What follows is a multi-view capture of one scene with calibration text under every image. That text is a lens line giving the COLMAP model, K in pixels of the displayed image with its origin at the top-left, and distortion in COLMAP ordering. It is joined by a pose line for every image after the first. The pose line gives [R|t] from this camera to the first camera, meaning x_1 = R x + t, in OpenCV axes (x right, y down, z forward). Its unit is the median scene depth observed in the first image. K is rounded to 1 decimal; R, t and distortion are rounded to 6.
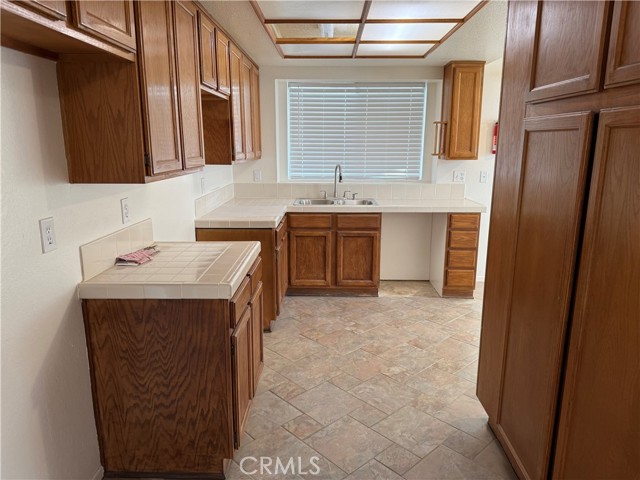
lens RADIAL K [[445.5, 0, 320.0], [0, 445.5, 240.0], [0, 0, 1]] dist [0.075746, -0.000420]
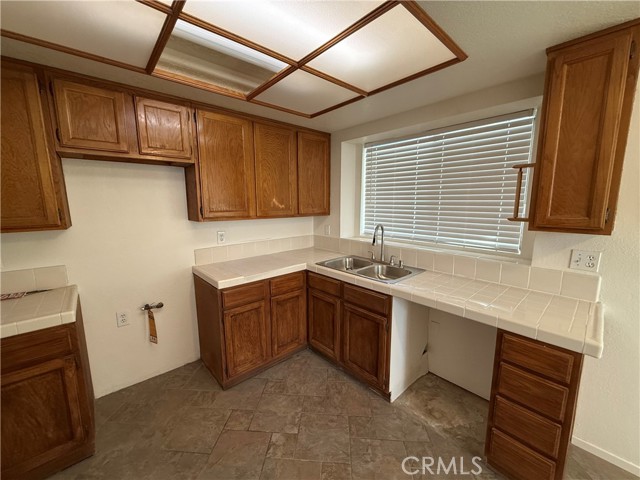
lens RADIAL K [[254.4, 0, 320.0], [0, 254.4, 240.0], [0, 0, 1]] dist [0.000674, 0.000243]
pose [[0.679863, 0.104540, -0.725849, 0.342128], [-0.148973, 0.988837, 0.002882, -0.130812], [0.718048, 0.106172, 0.687848, 0.609393]]
